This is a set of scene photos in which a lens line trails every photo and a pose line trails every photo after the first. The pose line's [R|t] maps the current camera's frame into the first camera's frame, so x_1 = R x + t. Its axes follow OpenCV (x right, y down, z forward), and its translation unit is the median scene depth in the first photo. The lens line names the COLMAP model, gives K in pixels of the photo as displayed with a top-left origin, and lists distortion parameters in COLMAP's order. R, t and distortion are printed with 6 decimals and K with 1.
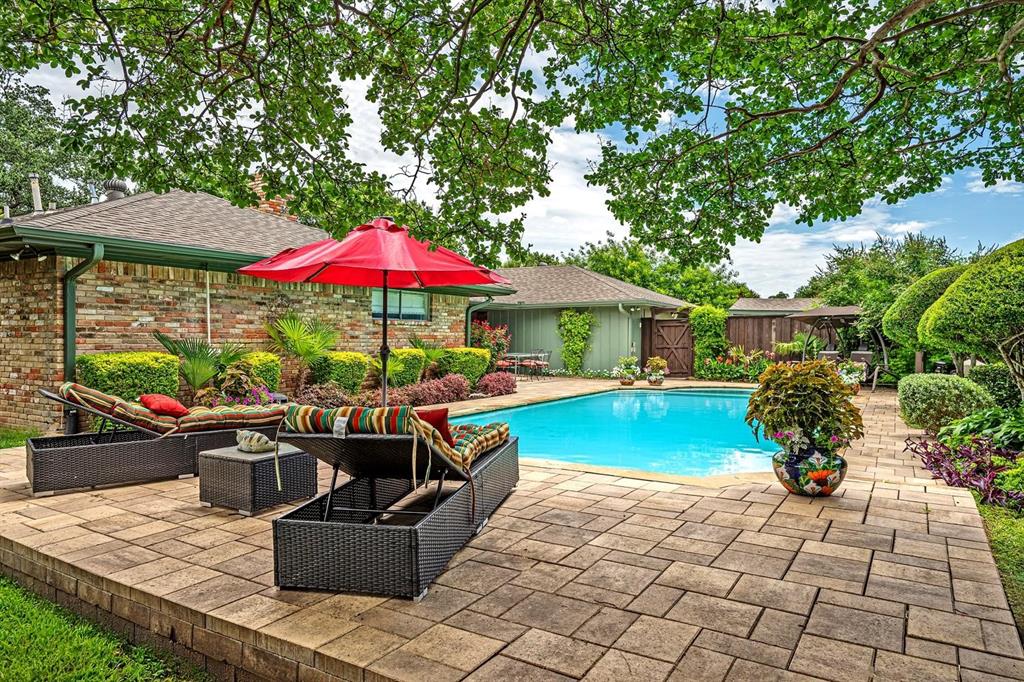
lens RADIAL K [[656.2, 0, 510.2], [0, 656.2, 342.7], [0, 0, 1]] dist [-0.016465, 0.000324]
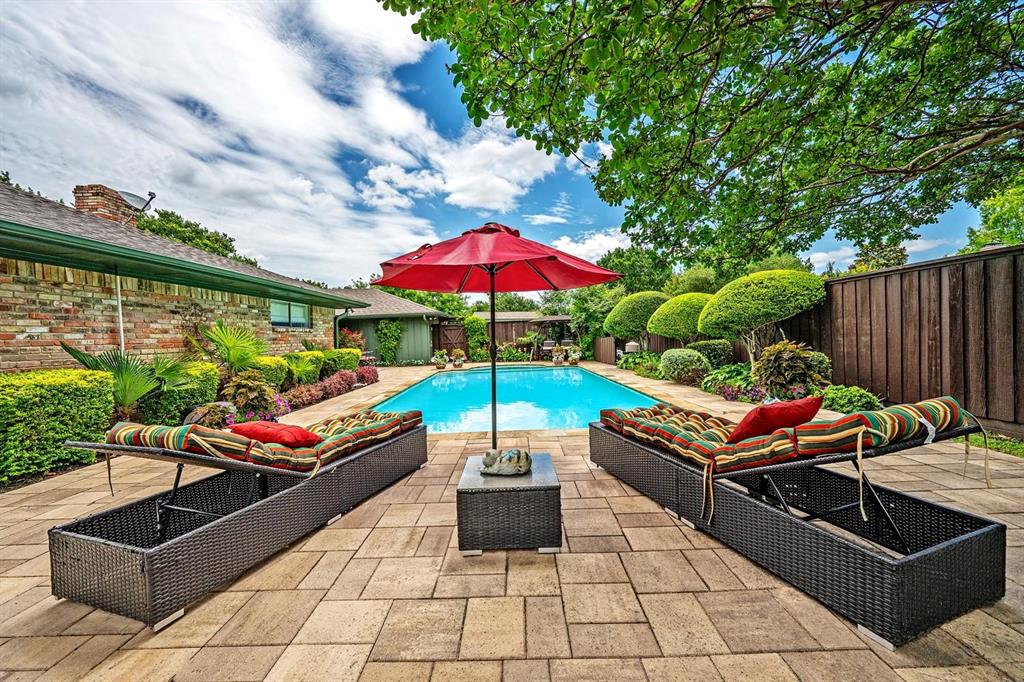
lens RADIAL K [[402.6, 0, 511.2], [0, 402.6, 343.8], [0, 0, 1]] dist [-0.003599, -0.000527]
pose [[0.851255, -0.042501, 0.523028, -0.295544], [0.038929, 0.999083, 0.017826, -0.004339], [-0.523306, 0.005187, 0.852129, 0.249203]]
